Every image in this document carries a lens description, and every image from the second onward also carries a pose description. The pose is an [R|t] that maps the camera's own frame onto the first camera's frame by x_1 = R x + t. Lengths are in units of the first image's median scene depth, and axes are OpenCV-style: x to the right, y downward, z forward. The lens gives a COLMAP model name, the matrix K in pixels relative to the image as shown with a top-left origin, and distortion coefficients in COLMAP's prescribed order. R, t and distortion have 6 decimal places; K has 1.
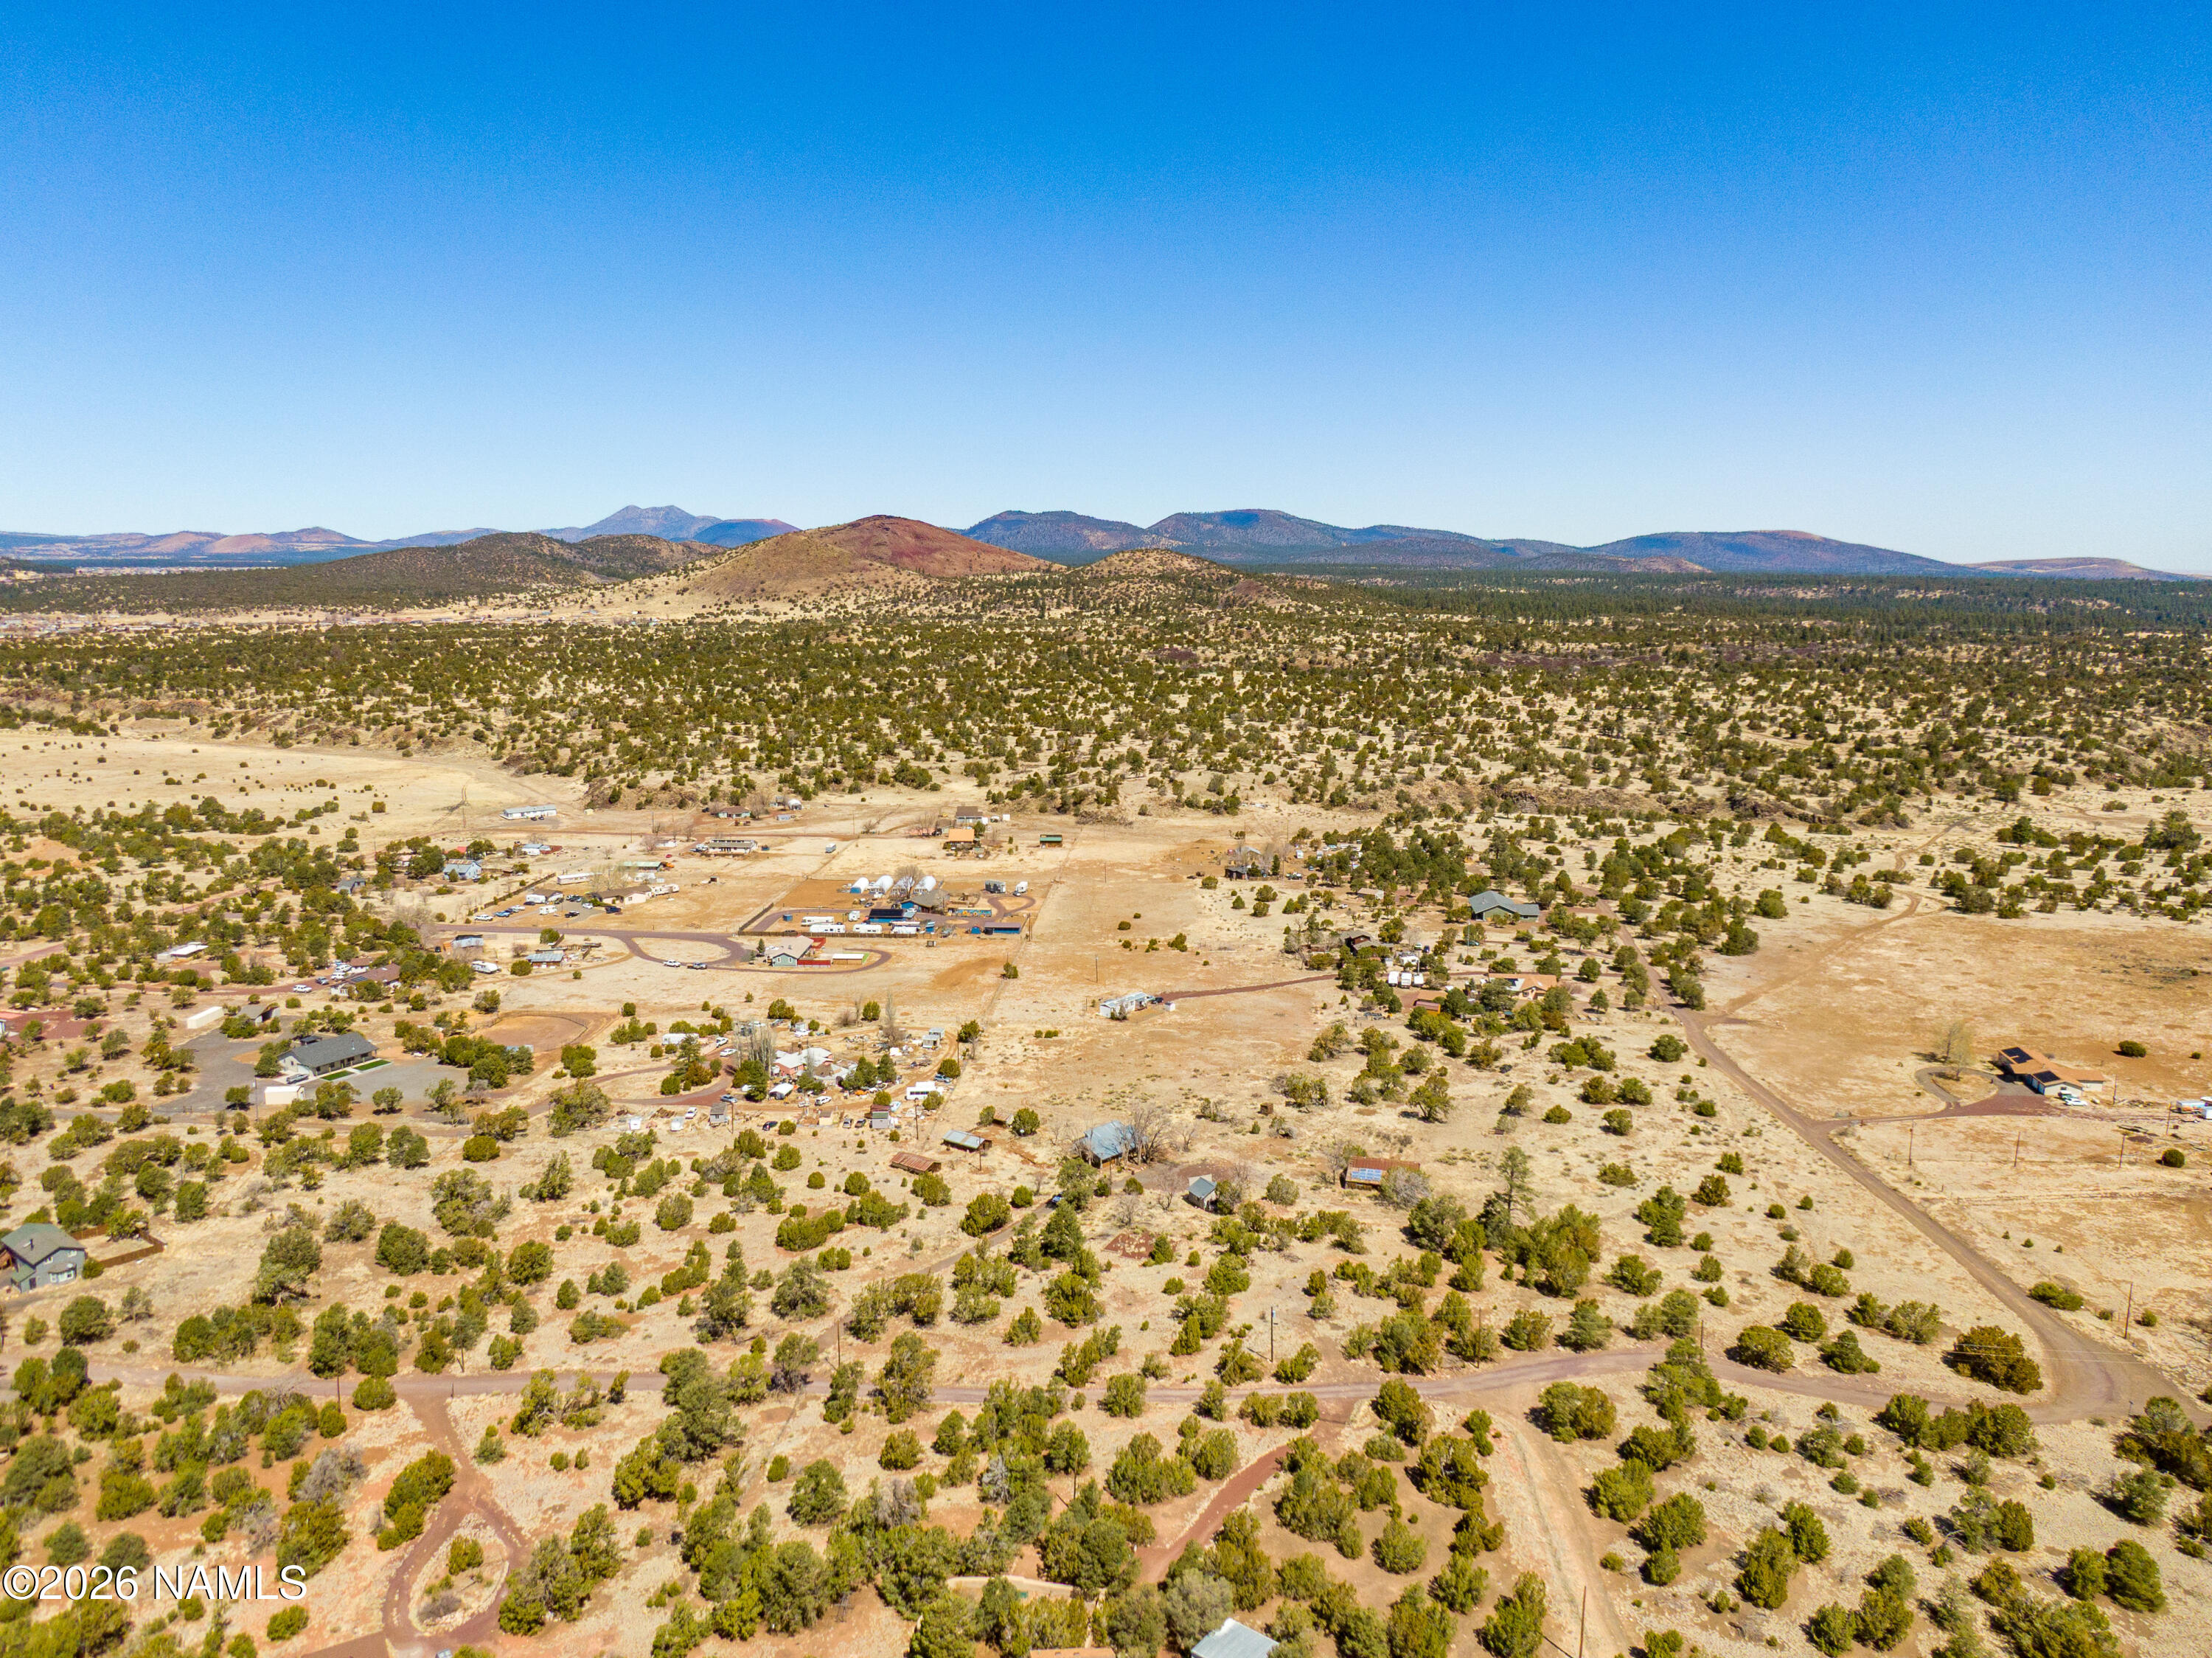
lens RADIAL K [[1587.2, 0, 1106.0], [0, 1587.2, 829.0], [0, 0, 1]] dist [0.076677, -0.148730]
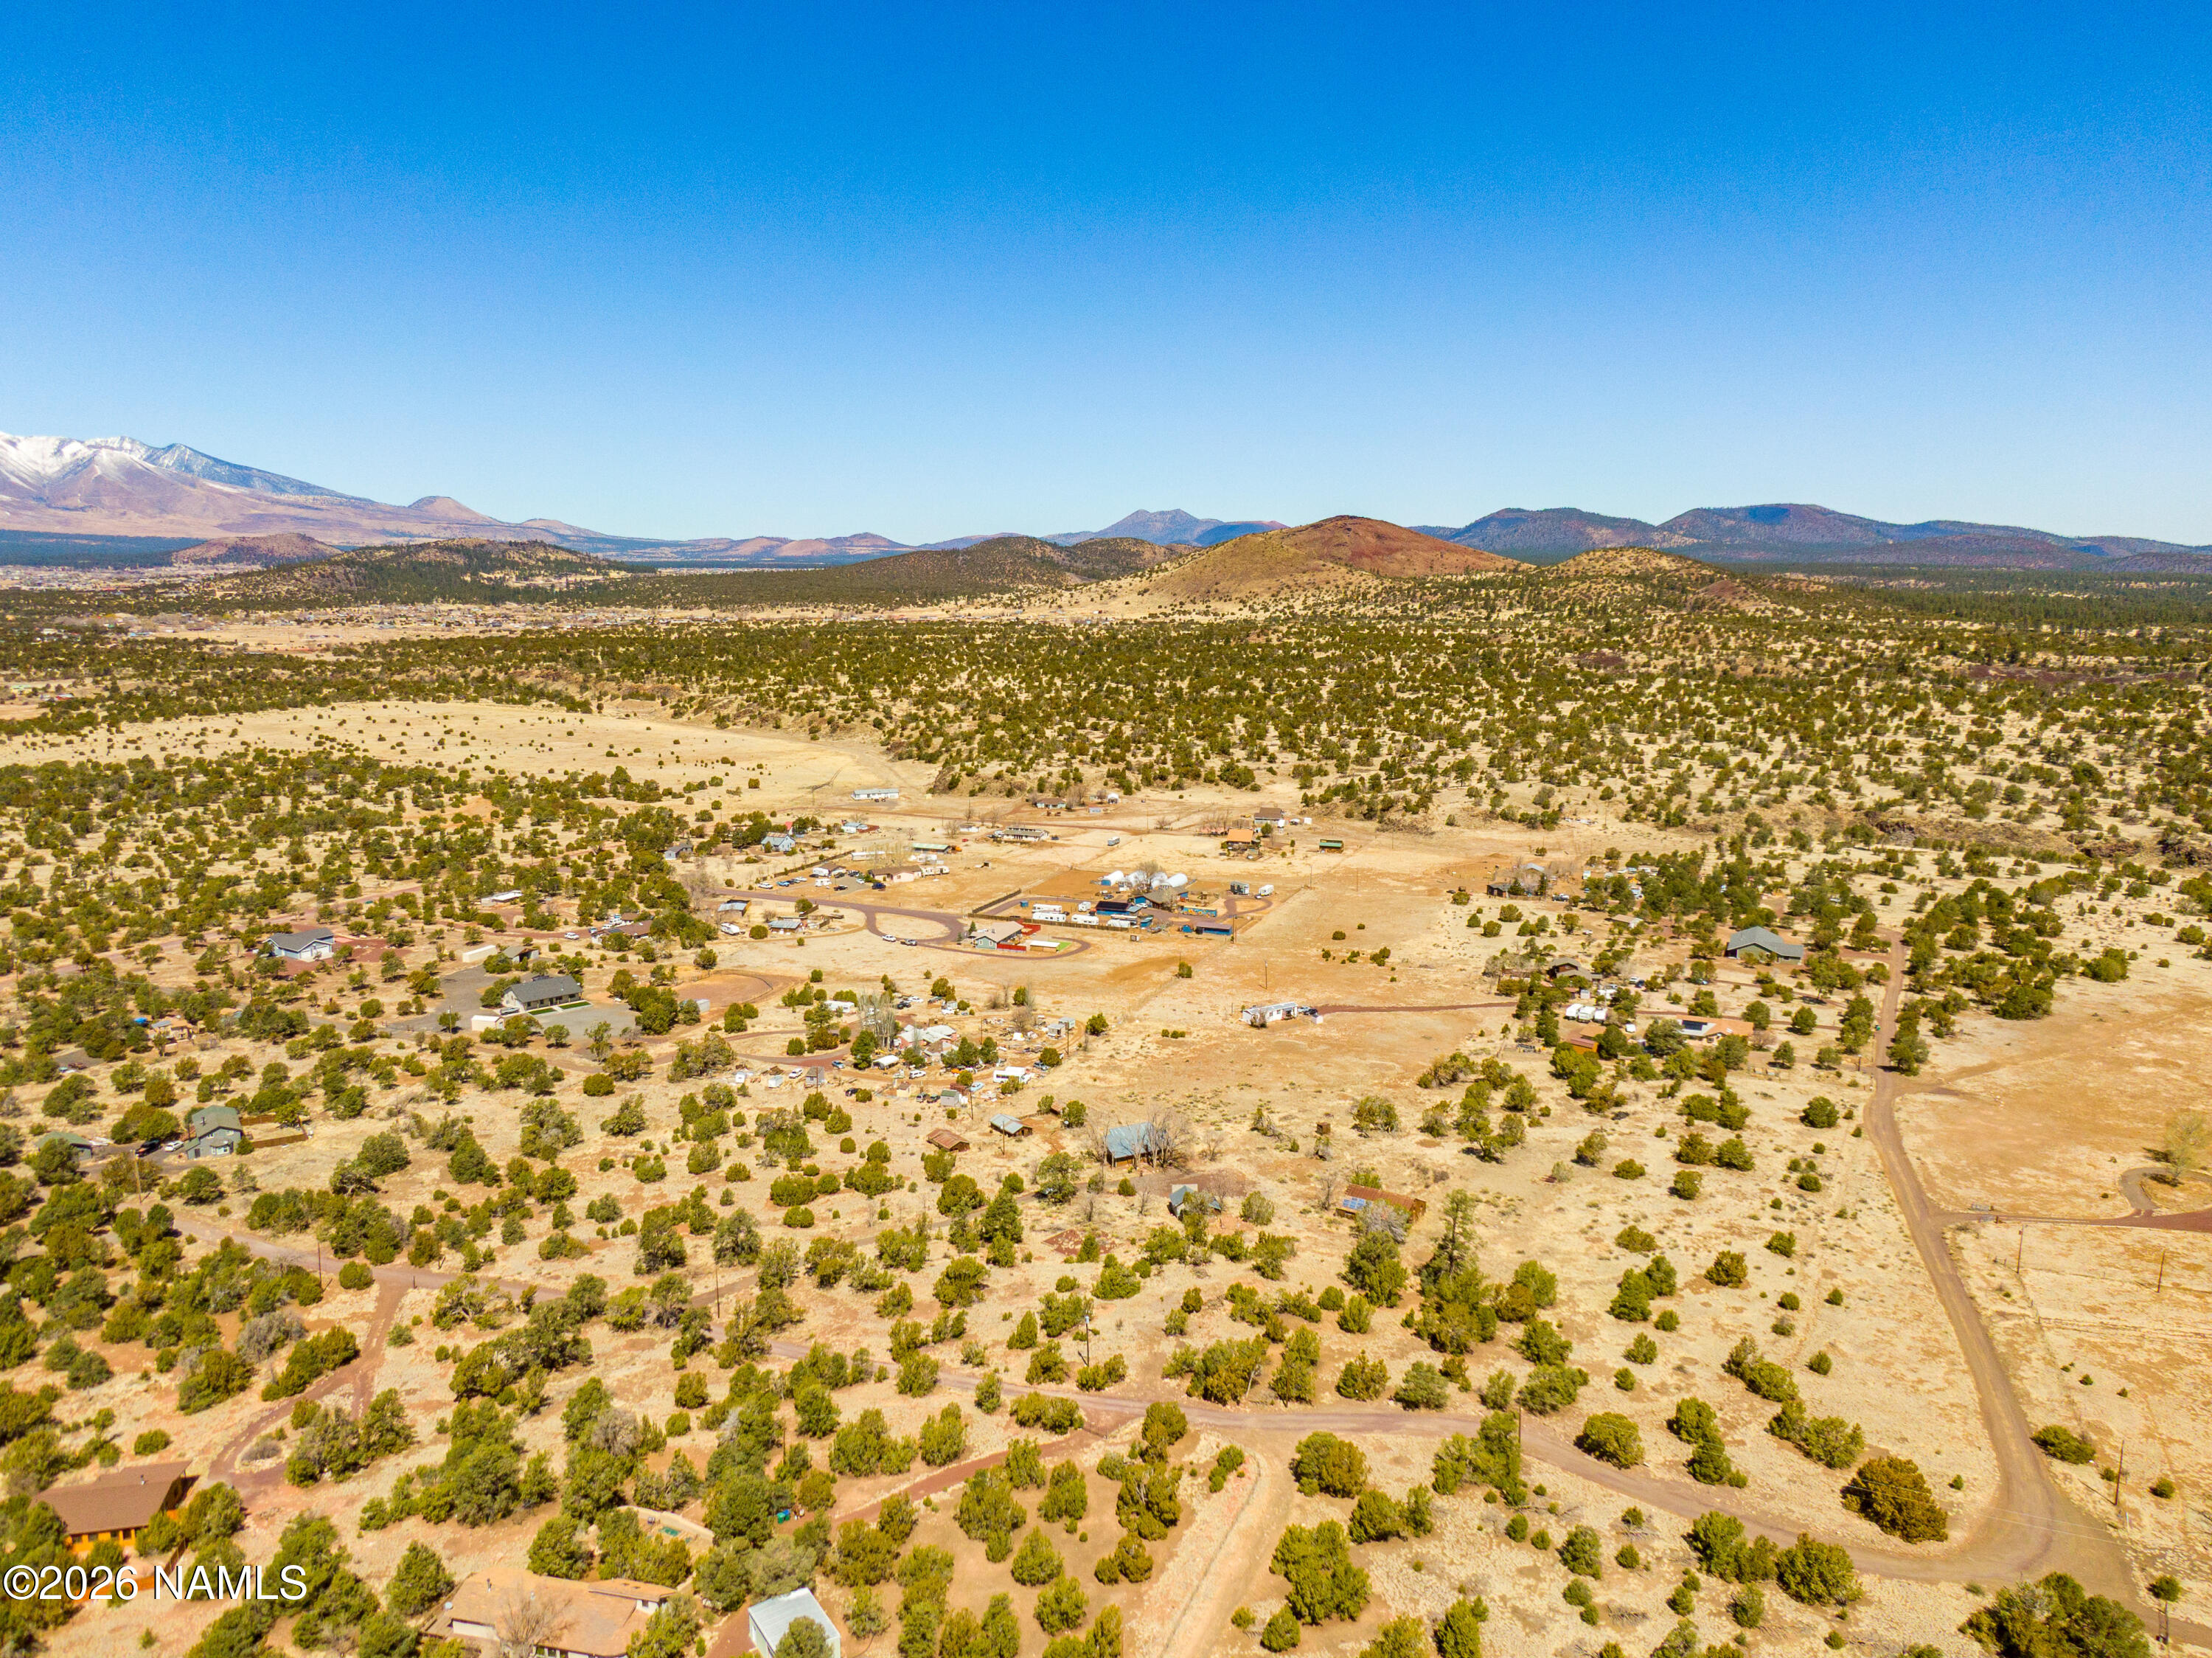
lens RADIAL K [[1587.2, 0, 1106.0], [0, 1587.2, 829.0], [0, 0, 1]] dist [0.076677, -0.148730]
pose [[0.949583, 0.051678, -0.309228, 0.118410], [-0.051749, 0.998628, 0.007976, -0.003345], [0.309216, 0.008428, 0.950955, 0.015034]]
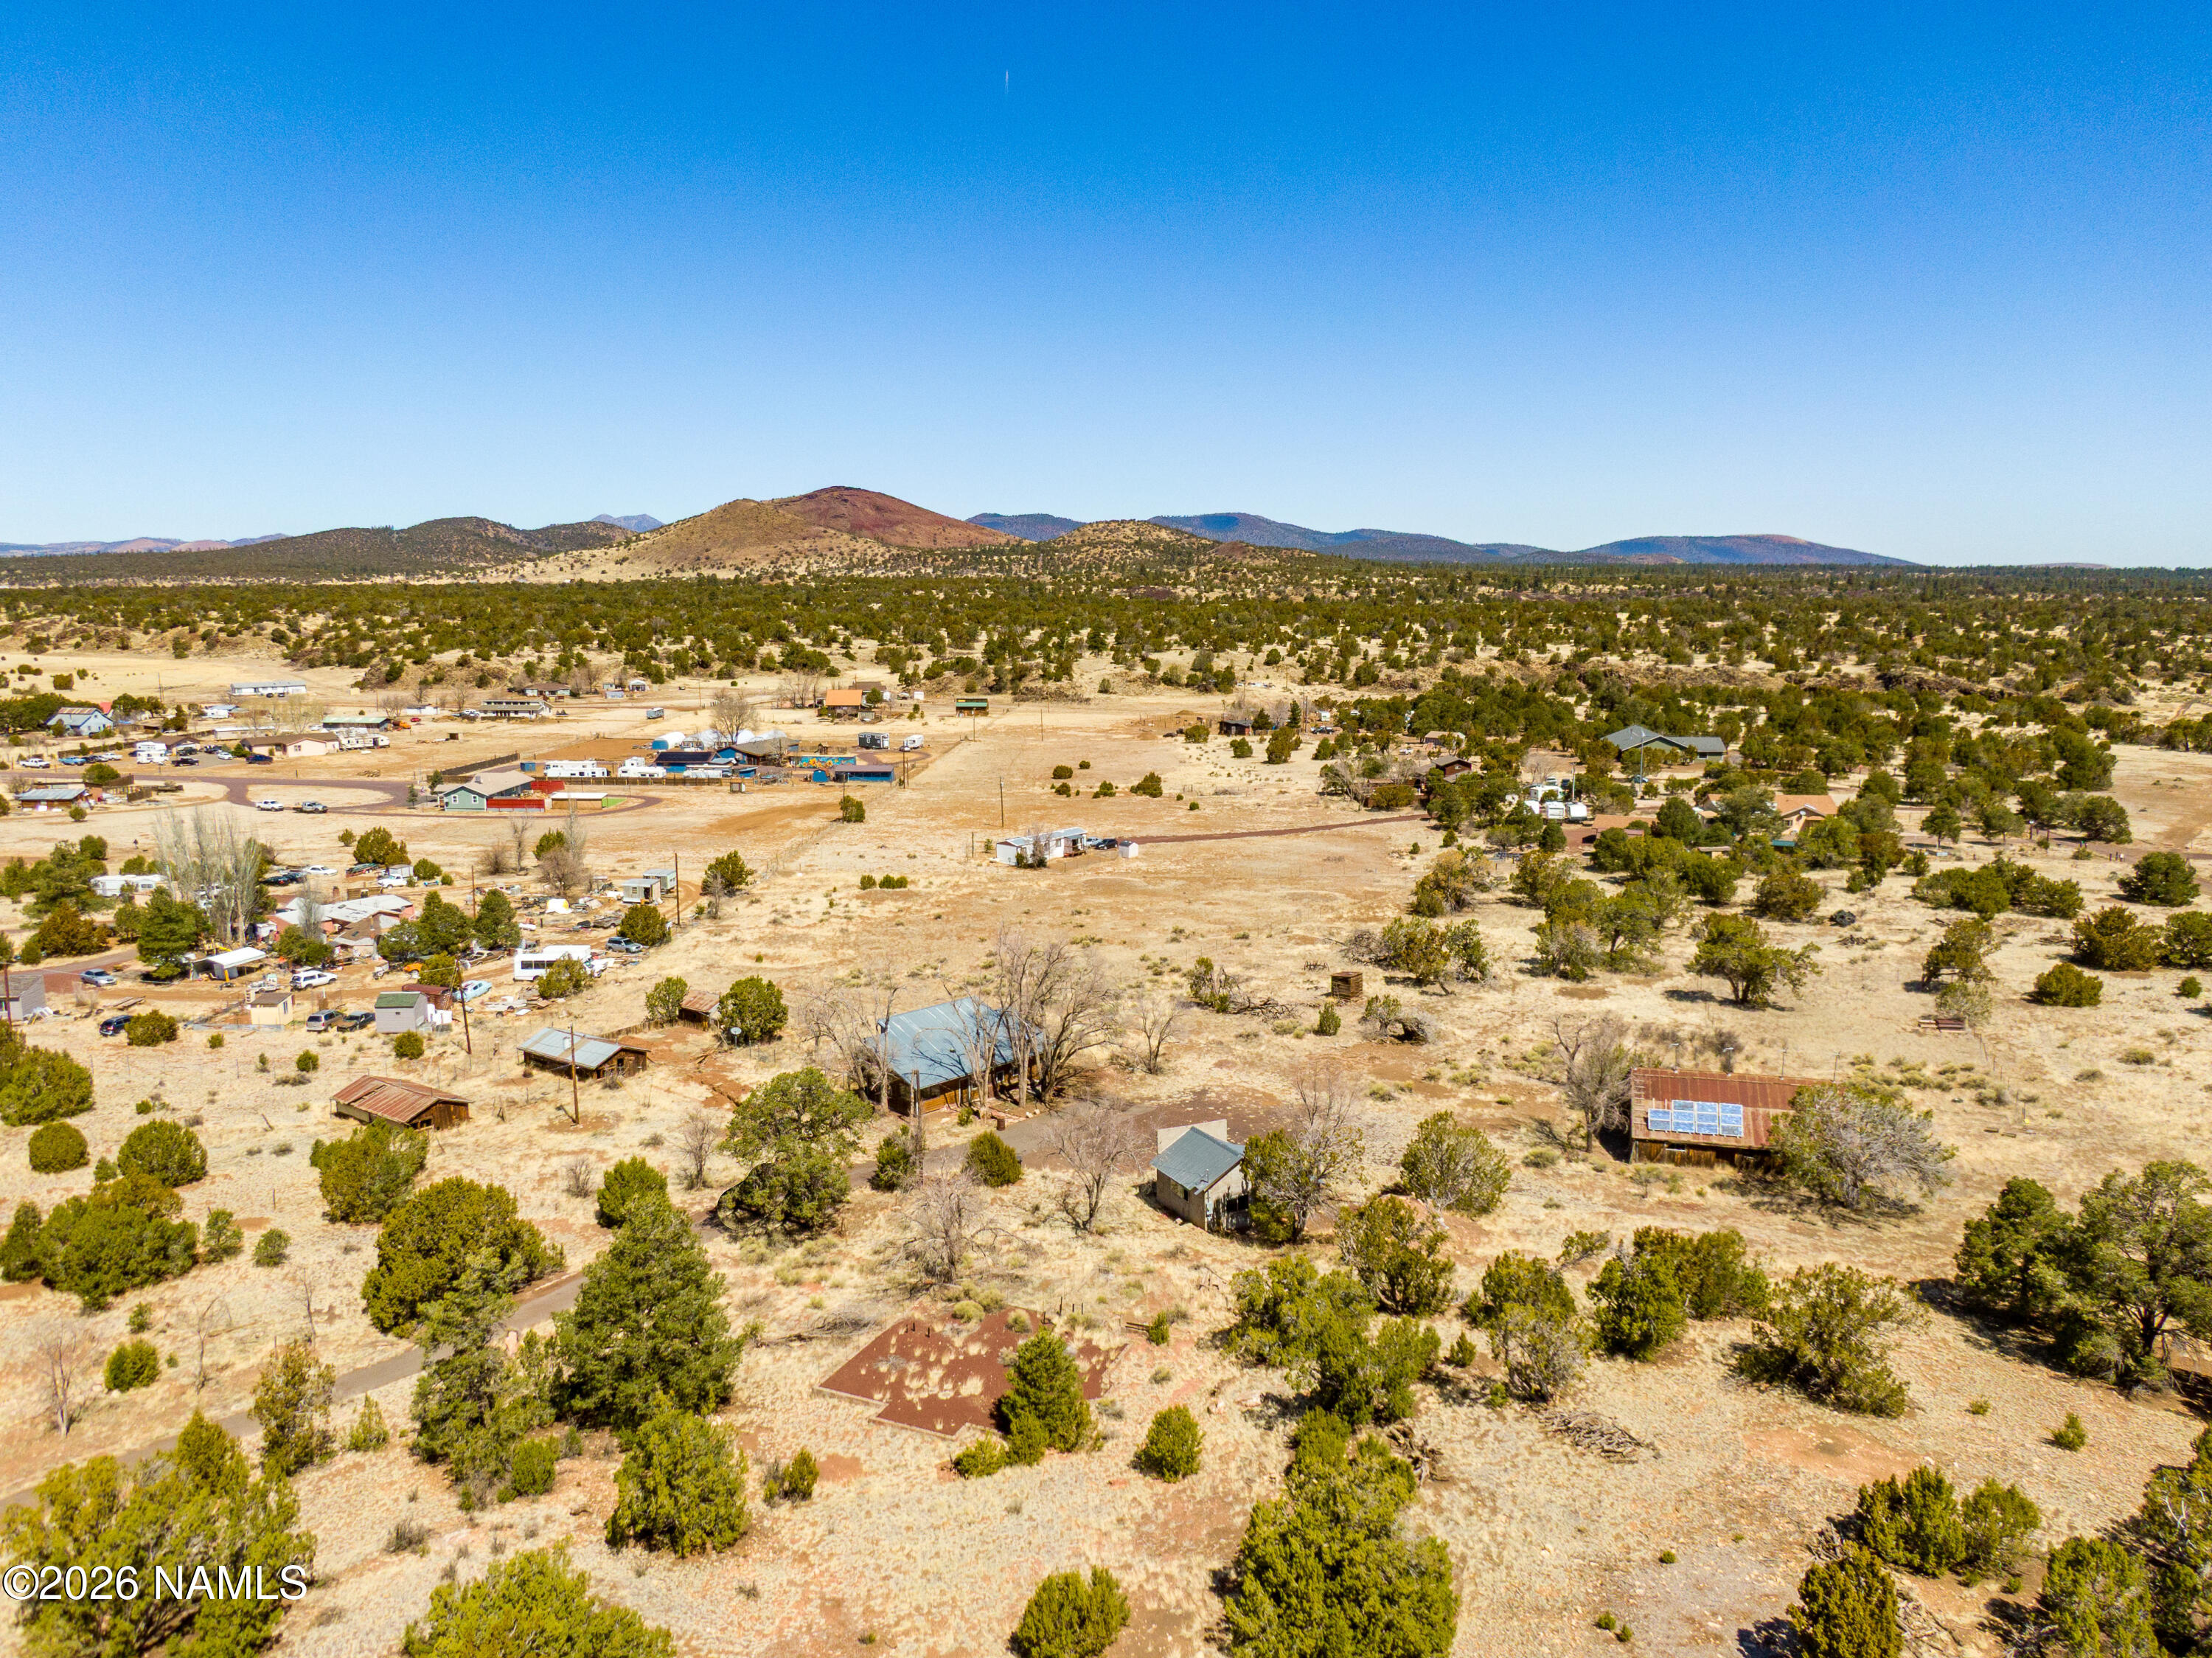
lens RADIAL K [[1558.5, 0, 1093.4], [0, 1558.5, 833.4], [0, 0, 1]] dist [0.050080, -0.078996]
pose [[0.999981, -0.005263, 0.003128, 0.014756], [0.005300, 0.999917, -0.011761, 0.062356], [-0.003066, 0.011777, 0.999926, 0.261888]]
